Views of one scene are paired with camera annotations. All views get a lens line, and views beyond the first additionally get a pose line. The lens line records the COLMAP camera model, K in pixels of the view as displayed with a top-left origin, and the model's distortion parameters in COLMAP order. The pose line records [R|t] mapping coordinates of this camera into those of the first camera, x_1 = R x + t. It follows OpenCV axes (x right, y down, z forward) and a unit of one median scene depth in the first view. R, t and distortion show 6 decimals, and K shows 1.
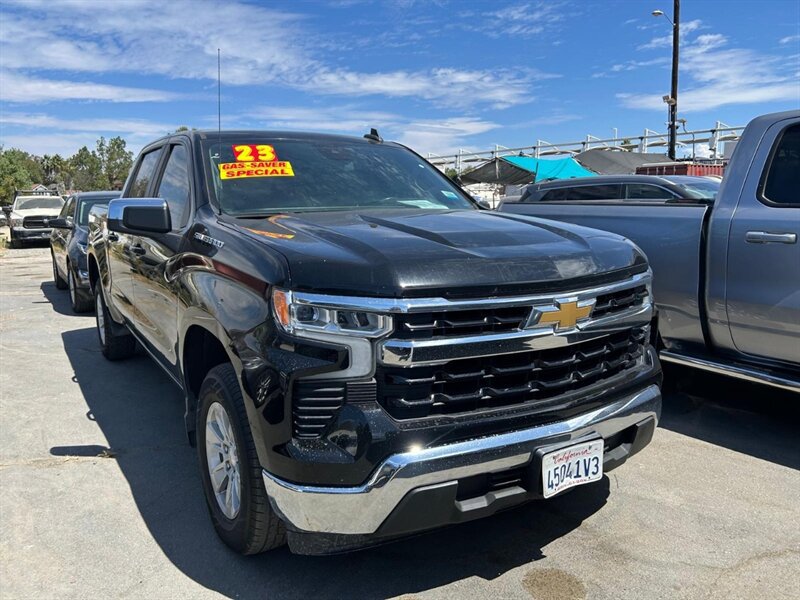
lens RADIAL K [[605.1, 0, 393.6], [0, 605.1, 290.4], [0, 0, 1]] dist [0.050427, -0.056407]
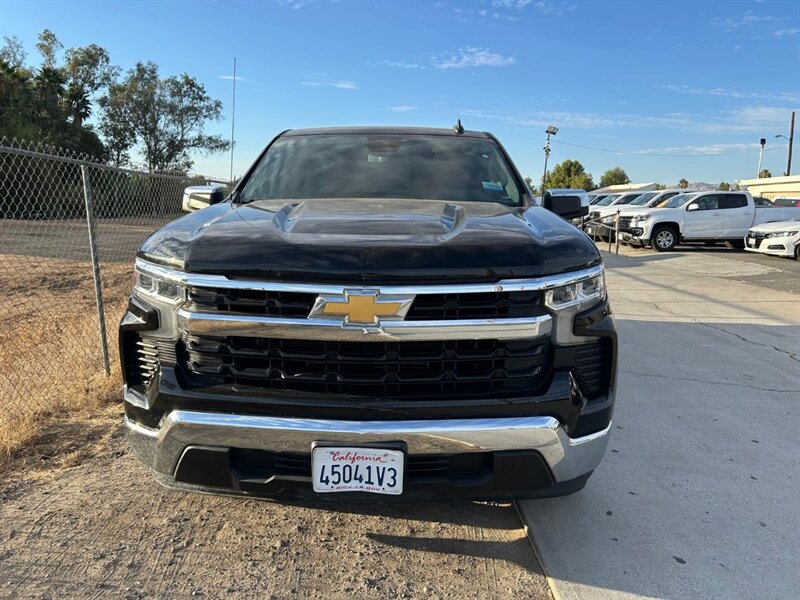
lens RADIAL K [[605.1, 0, 398.8], [0, 605.1, 295.8], [0, 0, 1]] dist [0.050427, -0.056407]
pose [[0.836960, 0.104092, -0.537274, 0.770840], [-0.098464, 0.994366, 0.039264, -0.020934], [0.538334, 0.020040, 0.842493, 0.219151]]
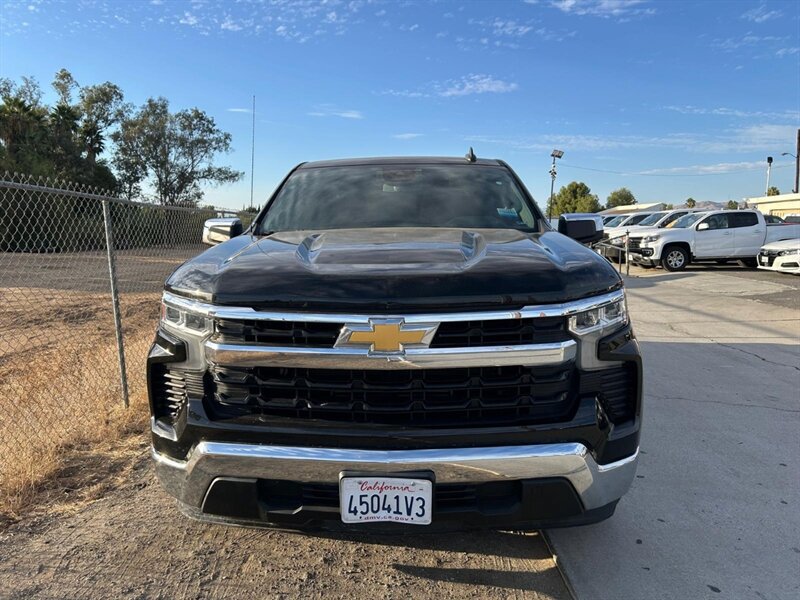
lens RADIAL K [[605.1, 0, 394.0], [0, 605.1, 290.4], [0, 0, 1]] dist [0.050427, -0.056407]
pose [[0.826623, 0.060646, -0.559478, 0.757469], [-0.078853, 0.996850, -0.008448, -0.024831], [0.557204, 0.051100, 0.828802, 0.196238]]
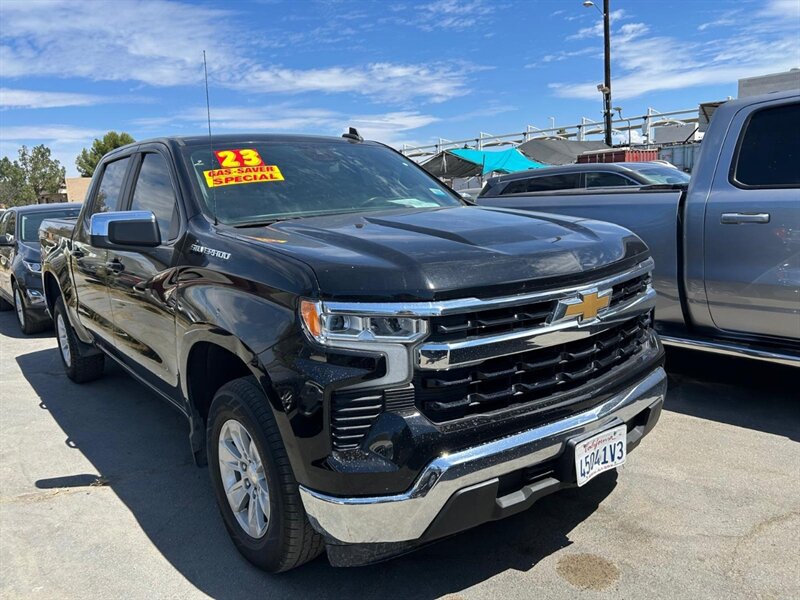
lens RADIAL K [[605.1, 0, 399.5], [0, 605.1, 295.5], [0, 0, 1]] dist [0.050427, -0.056407]
pose [[0.993232, -0.064625, 0.096504, -0.115496], [0.063188, 0.997842, 0.017873, -0.014159], [-0.097451, -0.011654, 0.995172, 0.016270]]
